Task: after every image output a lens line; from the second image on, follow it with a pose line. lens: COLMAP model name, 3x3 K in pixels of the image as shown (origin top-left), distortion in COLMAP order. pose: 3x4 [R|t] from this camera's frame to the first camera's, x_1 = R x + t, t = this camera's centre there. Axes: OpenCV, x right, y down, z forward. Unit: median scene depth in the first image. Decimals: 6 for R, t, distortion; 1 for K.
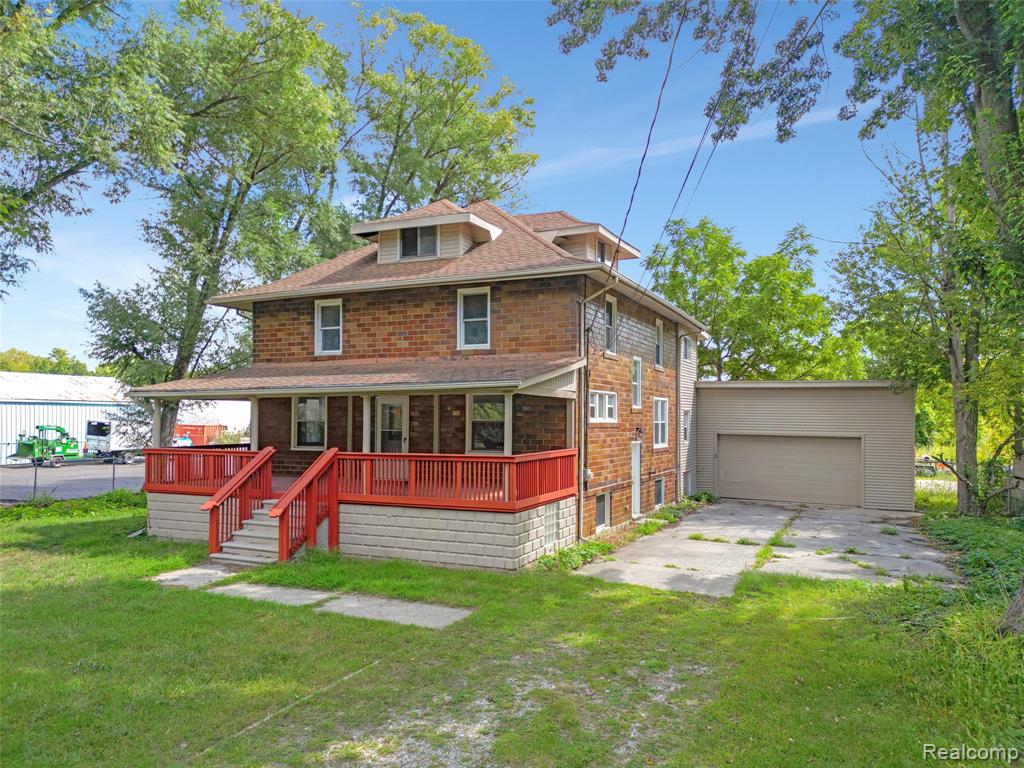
lens RADIAL K [[729.6, 0, 512.0], [0, 729.6, 384.0], [0, 0, 1]] dist [0.091455, -0.091723]
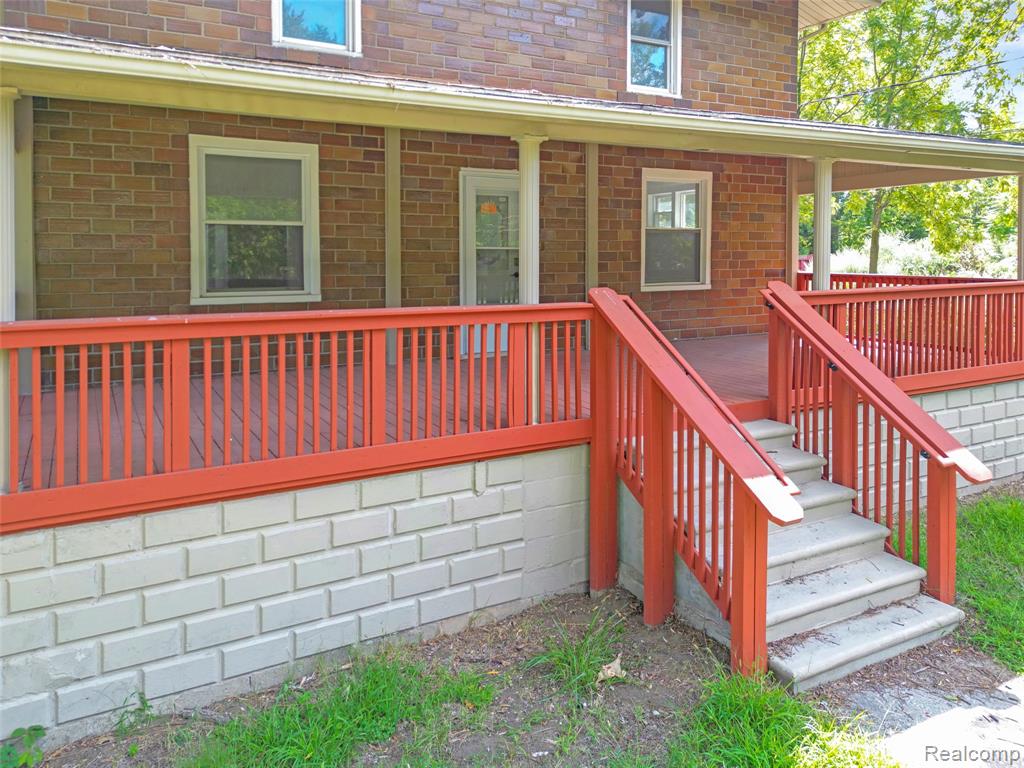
lens RADIAL K [[756.2, 0, 508.9], [0, 756.2, 265.1], [0, 0, 1]] dist [0.048186, -0.011354]
pose [[0.584500, -0.016591, 0.811224, -0.529296], [-0.033568, 0.998441, 0.044606, 0.051756], [-0.810699, -0.053303, 0.583032, 0.699333]]
